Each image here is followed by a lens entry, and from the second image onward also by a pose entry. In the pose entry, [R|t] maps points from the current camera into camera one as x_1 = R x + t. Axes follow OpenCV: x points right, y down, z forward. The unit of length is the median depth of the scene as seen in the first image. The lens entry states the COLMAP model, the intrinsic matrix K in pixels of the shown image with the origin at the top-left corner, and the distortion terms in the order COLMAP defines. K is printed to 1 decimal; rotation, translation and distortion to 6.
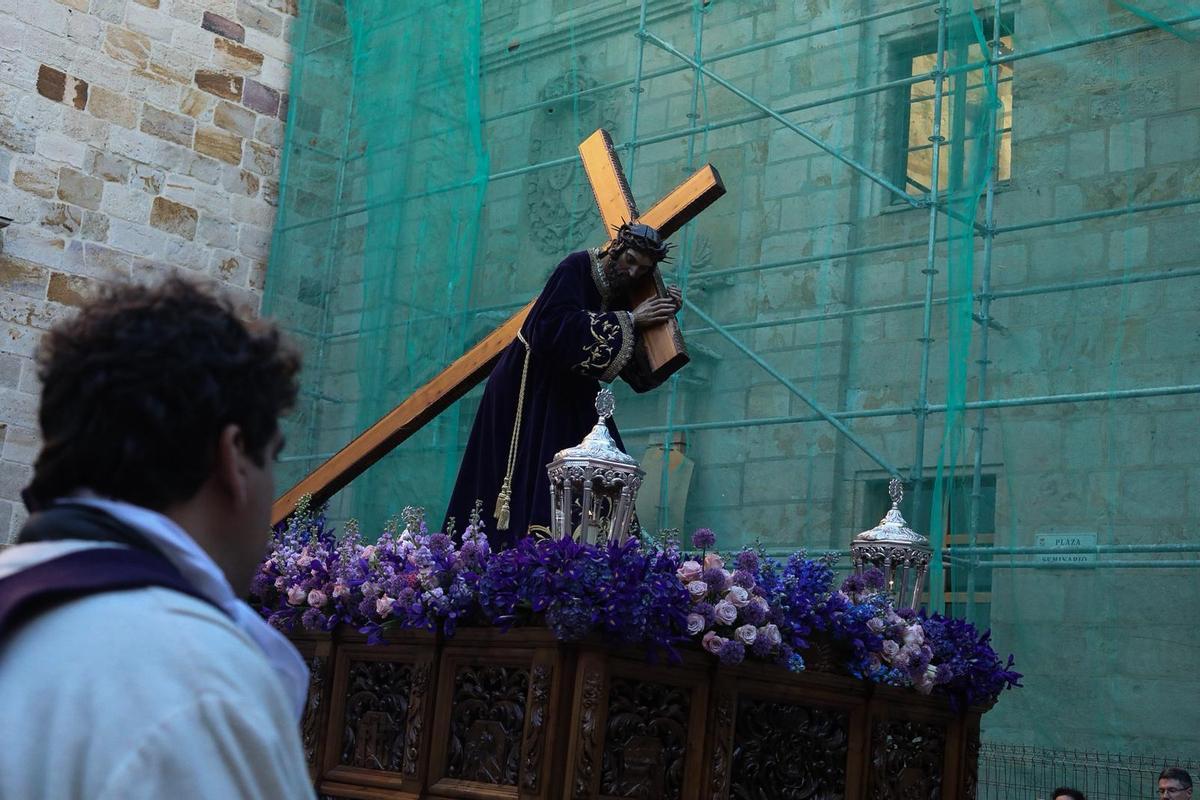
lens RADIAL K [[1718.0, 0, 607.0], [0, 1718.0, 404.2], [0, 0, 1]] dist [-0.109158, 0.000000]
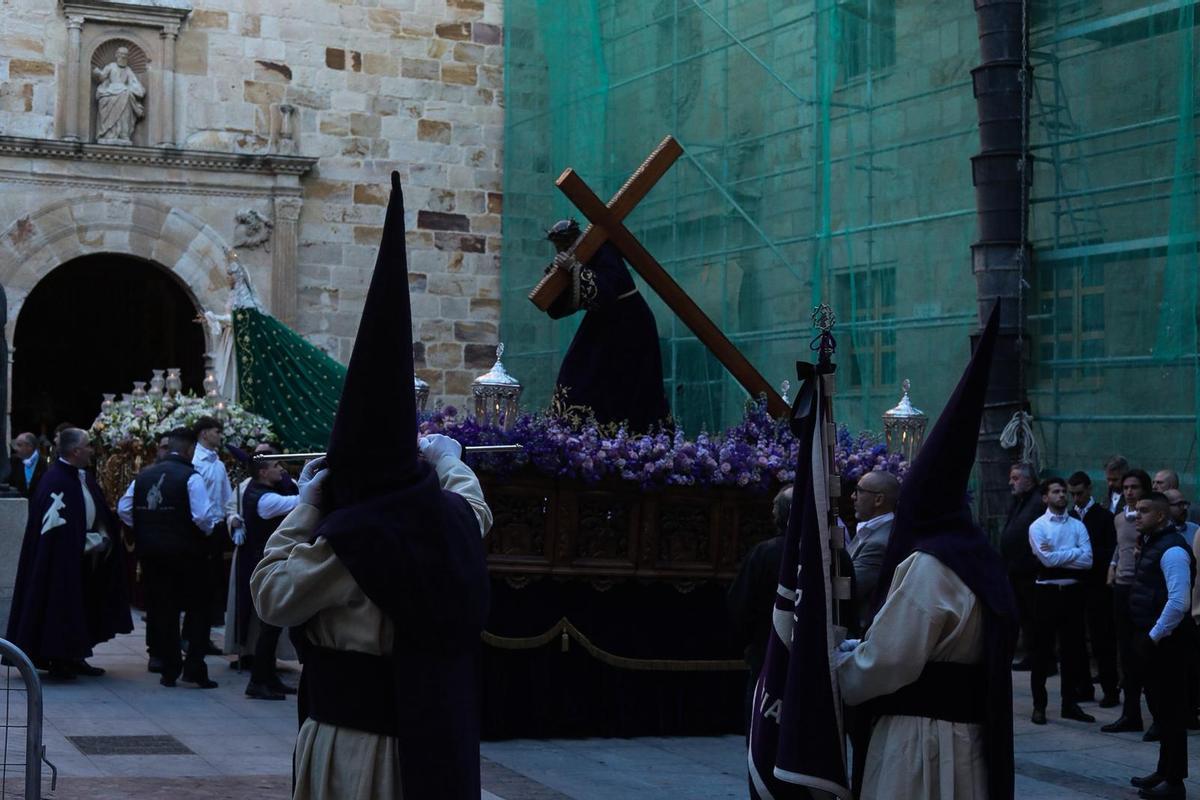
lens RADIAL K [[1718.0, 0, 623.8], [0, 1718.0, 424.9], [0, 0, 1]] dist [-0.109158, 0.000000]
pose [[0.949099, -0.081940, -0.304133, 0.345187], [0.131393, 0.980542, 0.145857, -0.057699], [0.286263, -0.178393, 0.941397, -0.405262]]
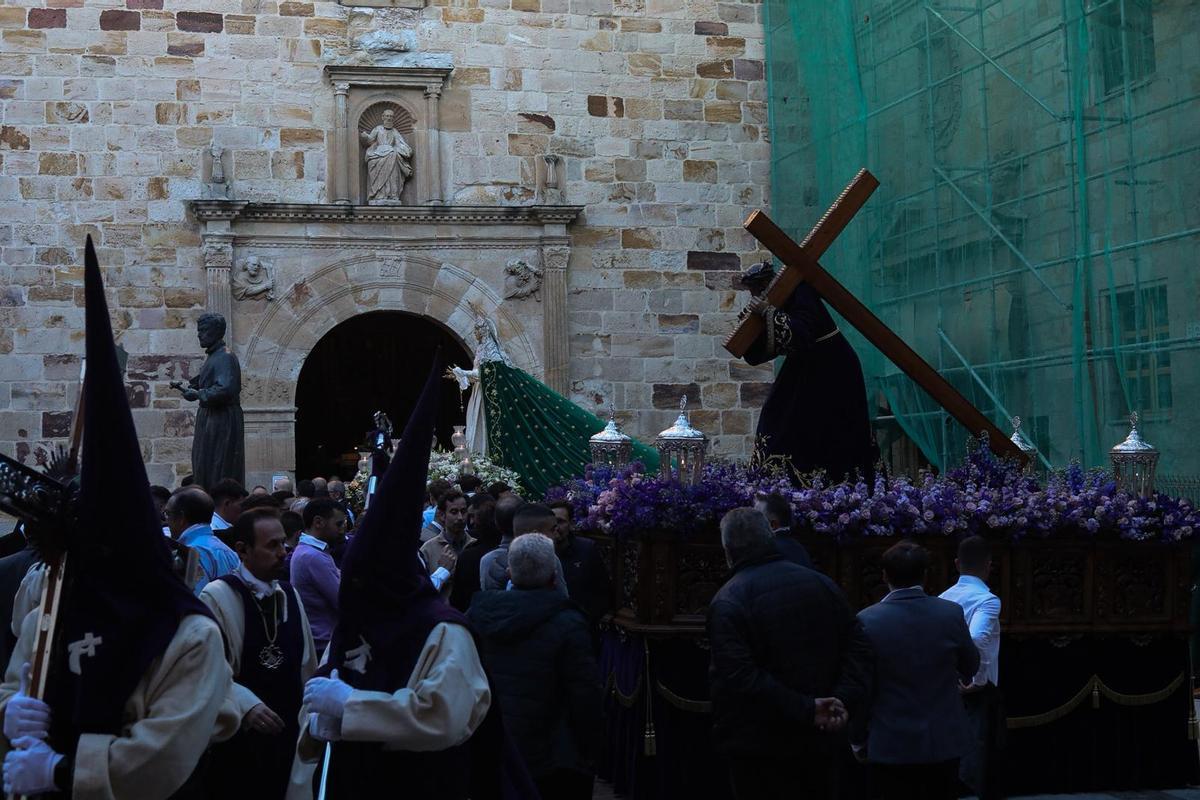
lens RADIAL K [[1718.0, 0, 610.8], [0, 1718.0, 397.3], [0, 0, 1]] dist [-0.109158, 0.000000]
pose [[0.864061, -0.132947, -0.485514, 0.386717], [0.195037, 0.977575, 0.079417, -0.054261], [0.464068, -0.163314, 0.870614, -0.365387]]
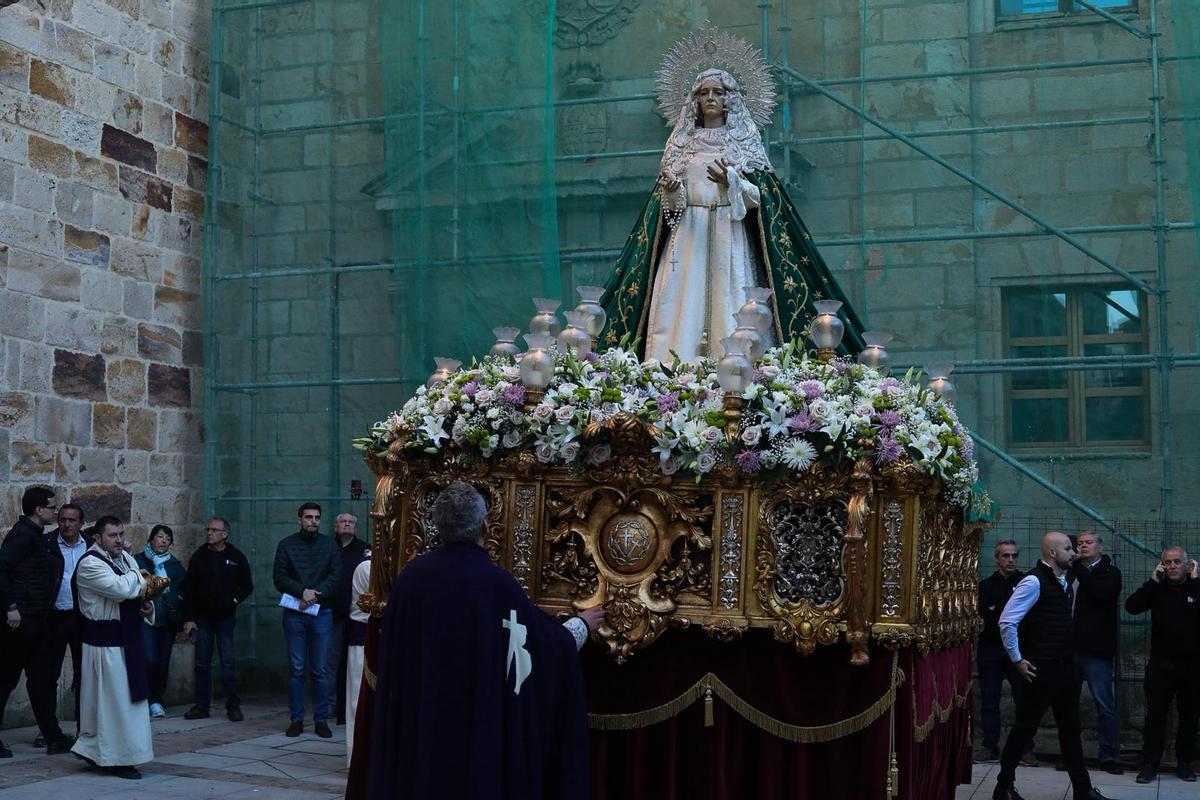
lens RADIAL K [[1718.0, 0, 601.4], [0, 1718.0, 392.5], [0, 0, 1]] dist [-0.109158, 0.000000]
pose [[0.900087, -0.060106, 0.431544, -0.435895], [0.000669, 0.990629, 0.136580, -0.028722], [-0.435709, -0.122645, 0.891693, 0.127018]]
